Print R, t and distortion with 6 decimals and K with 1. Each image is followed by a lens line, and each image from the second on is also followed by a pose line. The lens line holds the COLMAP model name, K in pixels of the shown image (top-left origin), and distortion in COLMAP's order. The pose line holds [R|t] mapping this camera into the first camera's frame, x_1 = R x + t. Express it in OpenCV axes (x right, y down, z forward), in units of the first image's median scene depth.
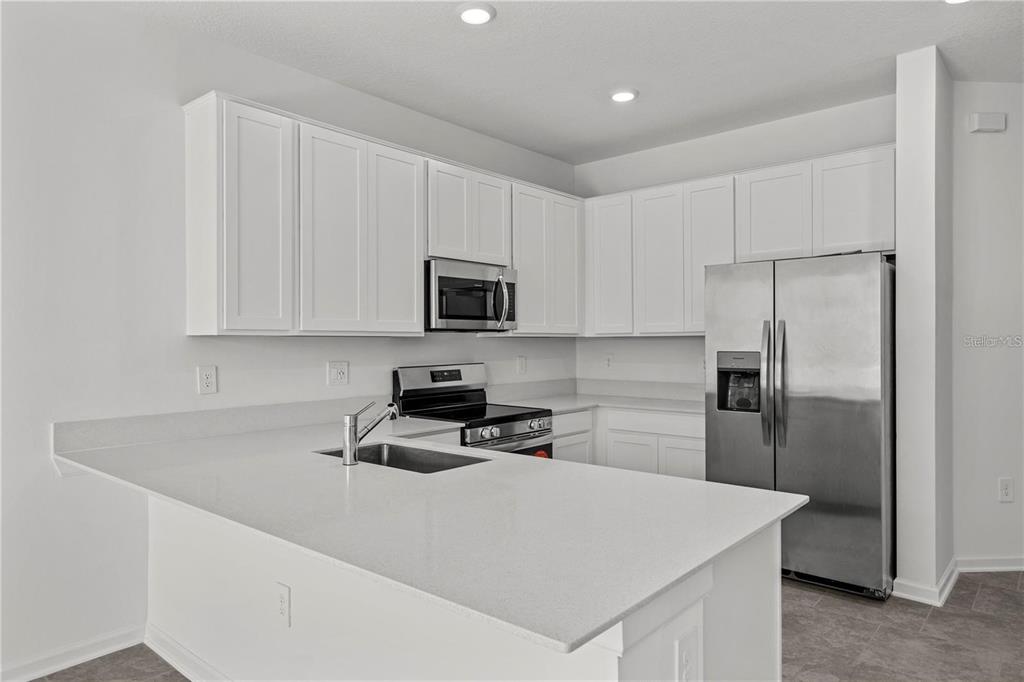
lens RADIAL K [[642.4, 0, 498.8], [0, 642.4, 341.0], [0, 0, 1]] dist [0.004680, 0.002621]
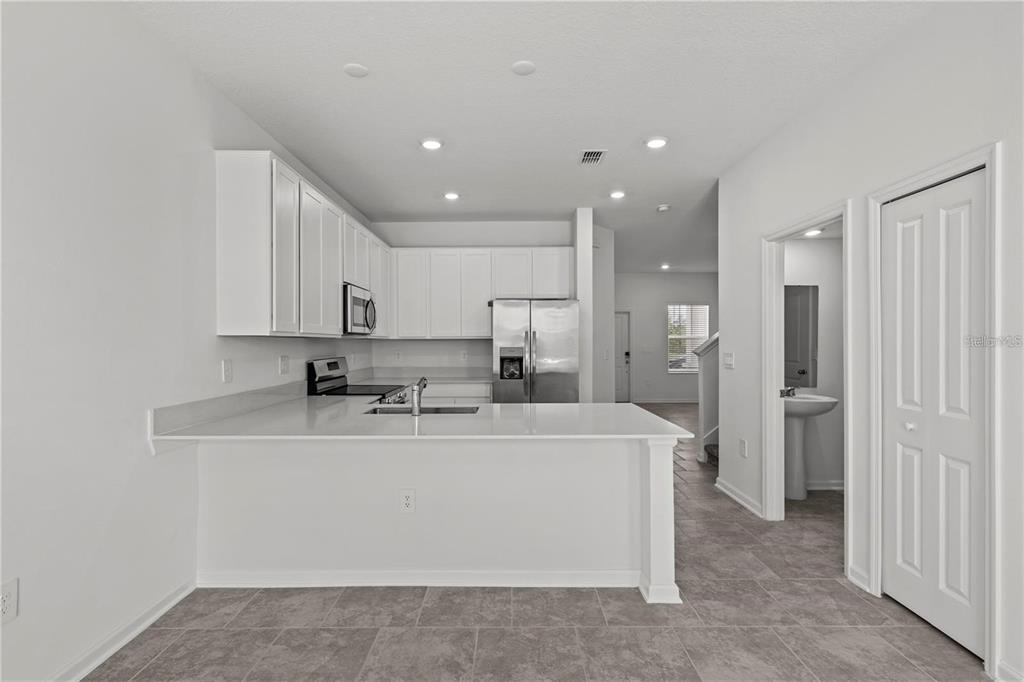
lens RADIAL K [[490.4, 0, 506.8], [0, 490.4, 345.5], [0, 0, 1]] dist [0.004870, -0.001176]
pose [[0.757233, -0.000978, 0.653144, -0.551511], [-0.002586, 0.999987, 0.004496, 0.004221], [-0.653140, -0.005093, 0.757220, -0.062594]]
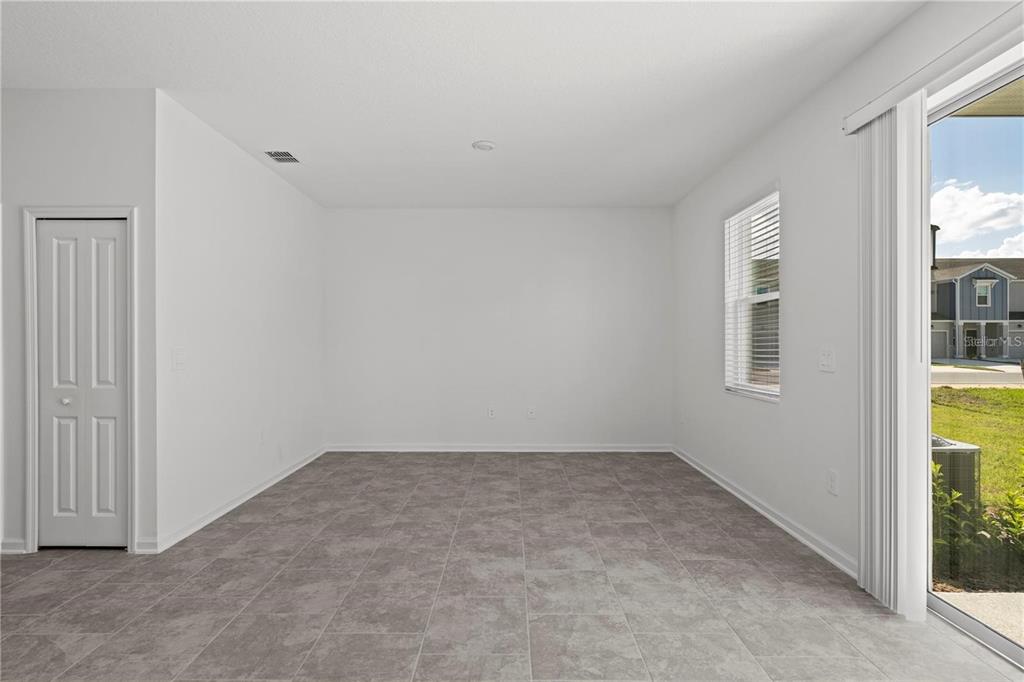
lens RADIAL K [[490.4, 0, 484.4], [0, 490.4, 343.7], [0, 0, 1]] dist [0.004870, -0.001176]
pose [[-0.621426, 0.003796, 0.783464, -0.805746], [0.005618, 0.999984, -0.000389, 0.020142], [-0.783453, 0.004160, -0.621437, 0.042344]]
